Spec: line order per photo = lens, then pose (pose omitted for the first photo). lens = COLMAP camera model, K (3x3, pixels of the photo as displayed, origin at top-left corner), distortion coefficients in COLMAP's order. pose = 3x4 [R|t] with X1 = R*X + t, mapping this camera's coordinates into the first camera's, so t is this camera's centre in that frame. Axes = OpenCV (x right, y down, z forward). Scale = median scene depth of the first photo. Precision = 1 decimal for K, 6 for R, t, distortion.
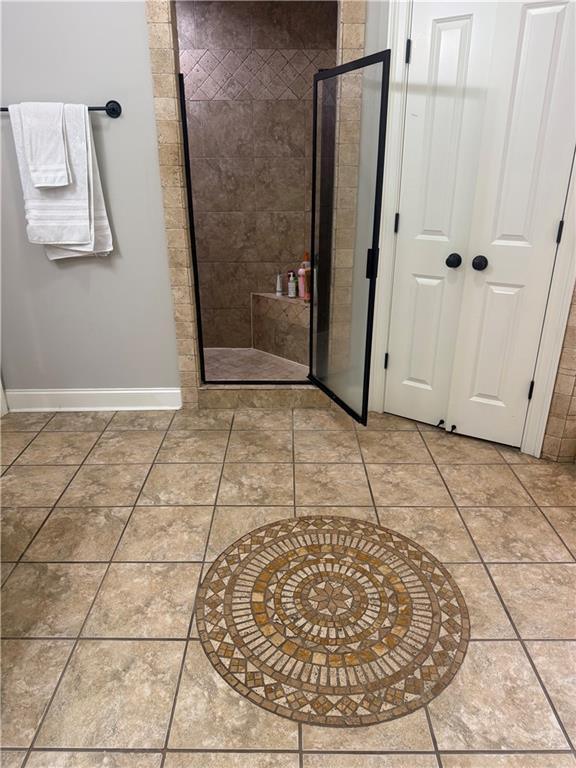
lens RADIAL K [[545.2, 0, 288.0], [0, 545.2, 384.0], [0, 0, 1]] dist [0.004115, -0.056449]
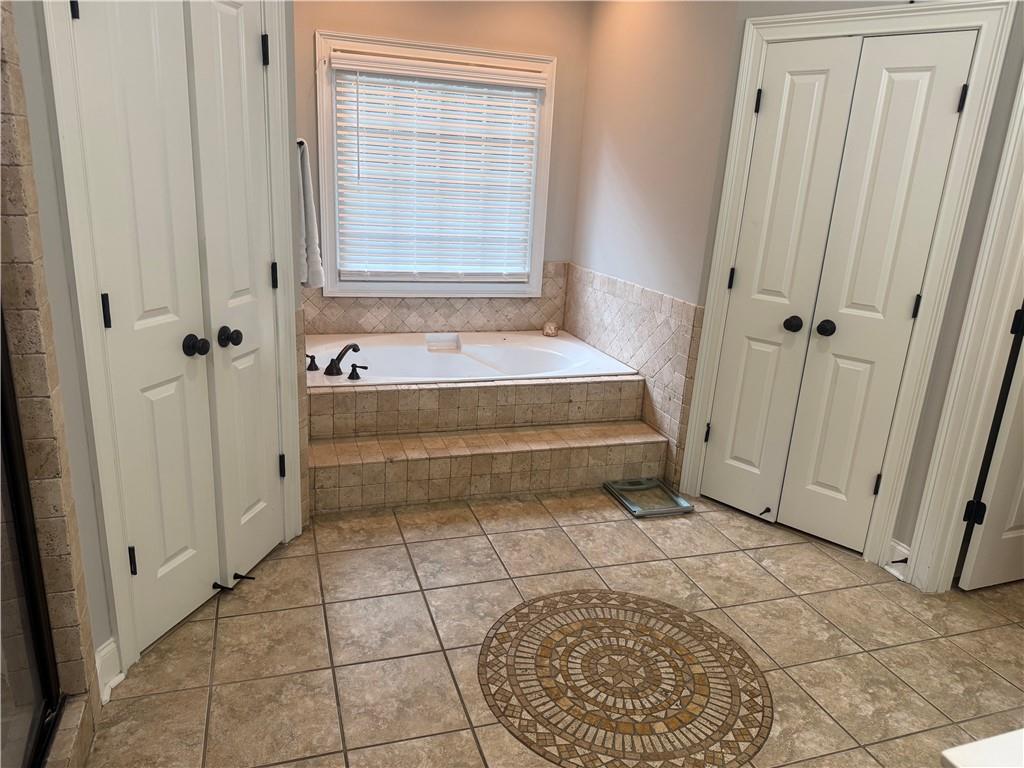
lens RADIAL K [[726.8, 0, 512.0], [0, 726.8, 384.0], [0, 0, 1]] dist [0.002826, -0.000946]
pose [[-0.315227, -0.302591, 0.899484, -0.848498], [0.312261, 0.861958, 0.399400, -0.593219], [-0.896172, 0.406776, -0.177225, 1.216829]]
